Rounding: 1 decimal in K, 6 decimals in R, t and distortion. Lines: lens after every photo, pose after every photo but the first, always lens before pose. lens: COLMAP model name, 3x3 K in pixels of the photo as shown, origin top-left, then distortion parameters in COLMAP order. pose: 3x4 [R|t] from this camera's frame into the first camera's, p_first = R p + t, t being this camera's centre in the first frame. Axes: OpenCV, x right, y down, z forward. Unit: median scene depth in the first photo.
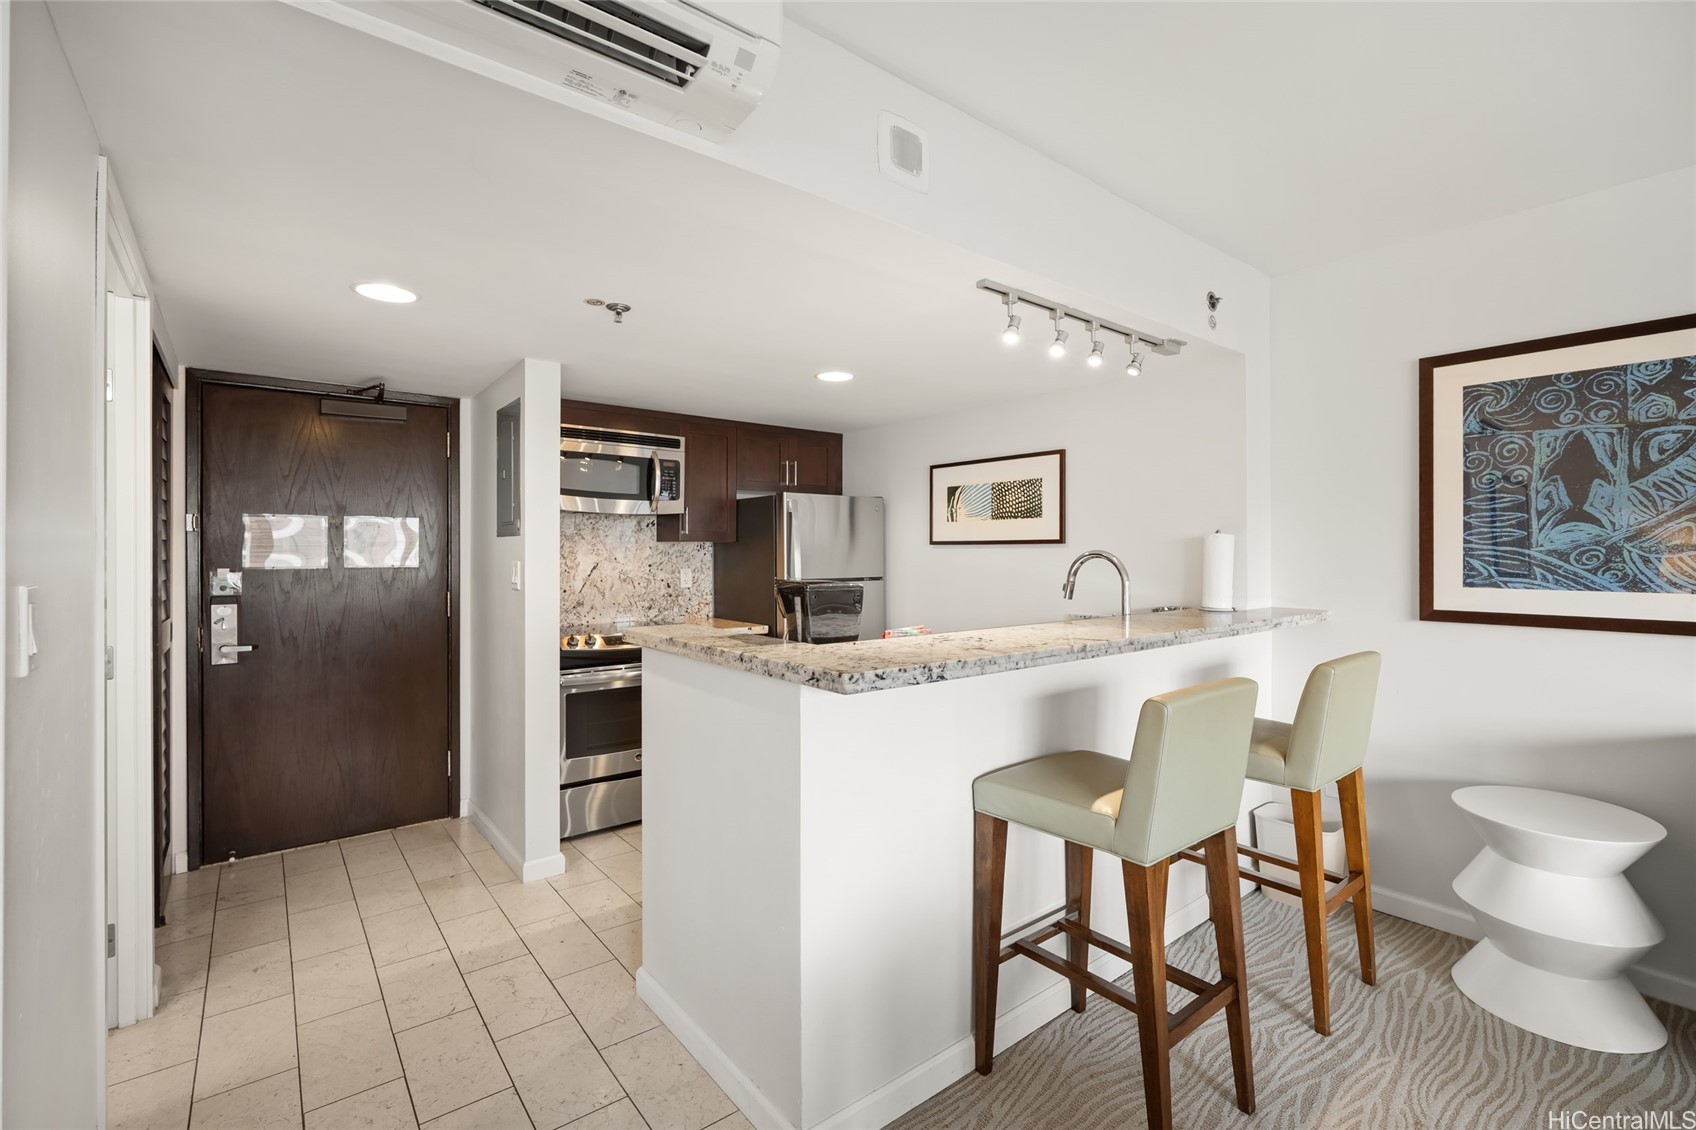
lens RADIAL K [[744.6, 0, 847.6], [0, 744.6, 552.2], [0, 0, 1]] dist [-0.007698, 0.001925]
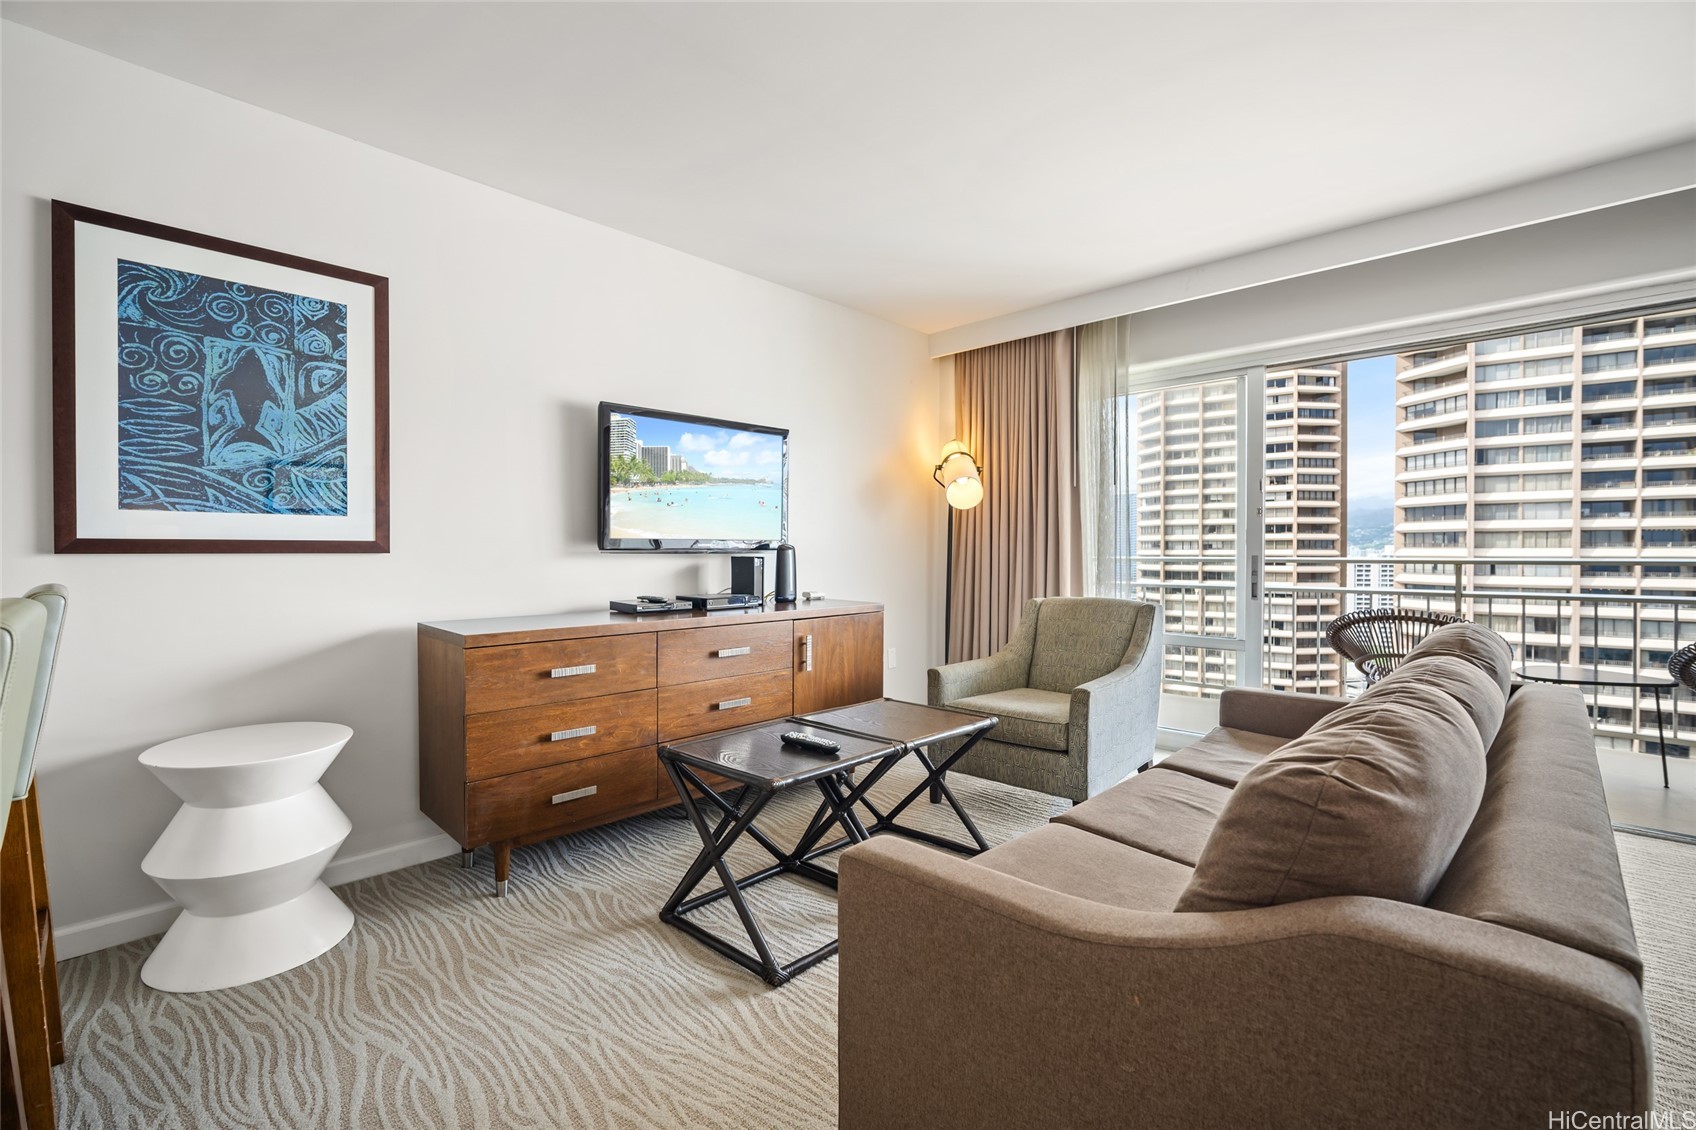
lens RADIAL K [[744.6, 0, 860.7], [0, 744.6, 556.2], [0, 0, 1]] dist [-0.007698, 0.001925]
pose [[-0.140781, -0.010447, 0.989986, -0.081217], [-0.003384, 0.999944, 0.010071, 0.092468], [-0.990035, -0.001933, -0.140808, 0.337296]]
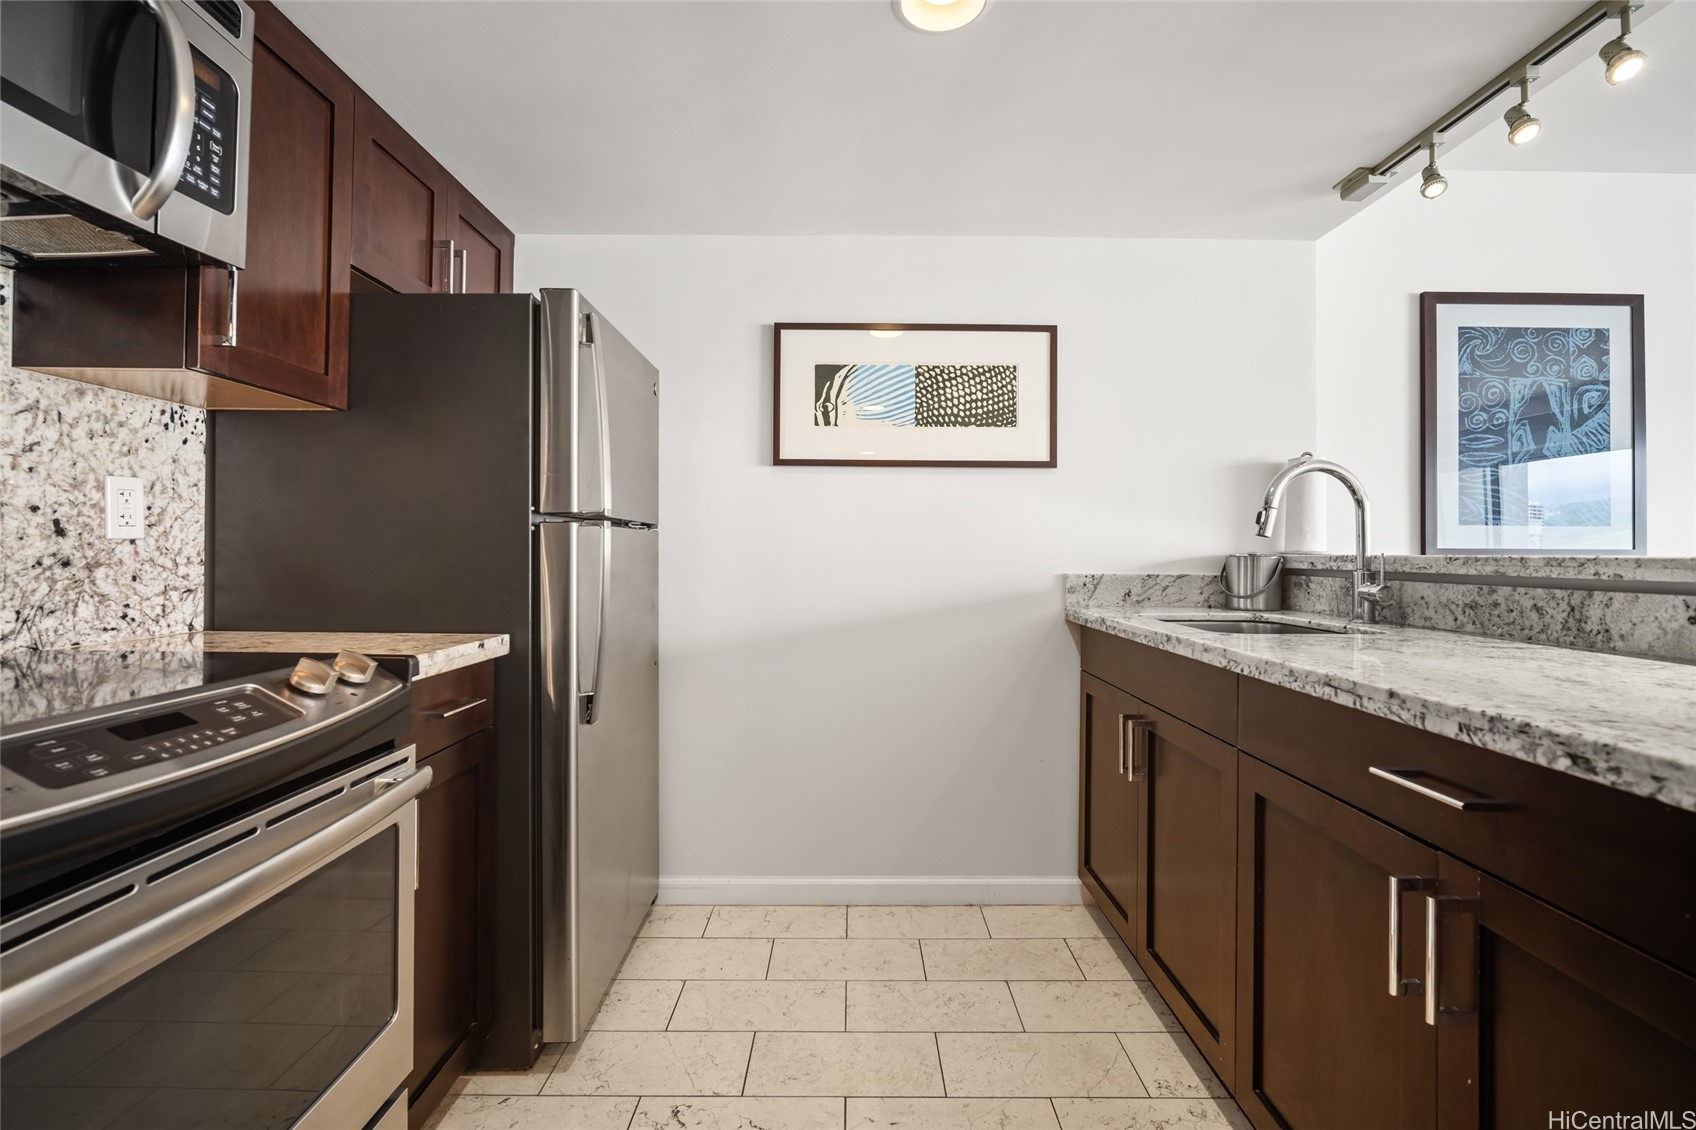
lens RADIAL K [[744.6, 0, 845.9], [0, 744.6, 542.1], [0, 0, 1]] dist [-0.007698, 0.001925]
pose [[0.626301, 0.014916, 0.779439, -0.503172], [-0.007448, 0.999886, -0.013150, 0.094997], [-0.779546, 0.002430, 0.626341, 1.080844]]
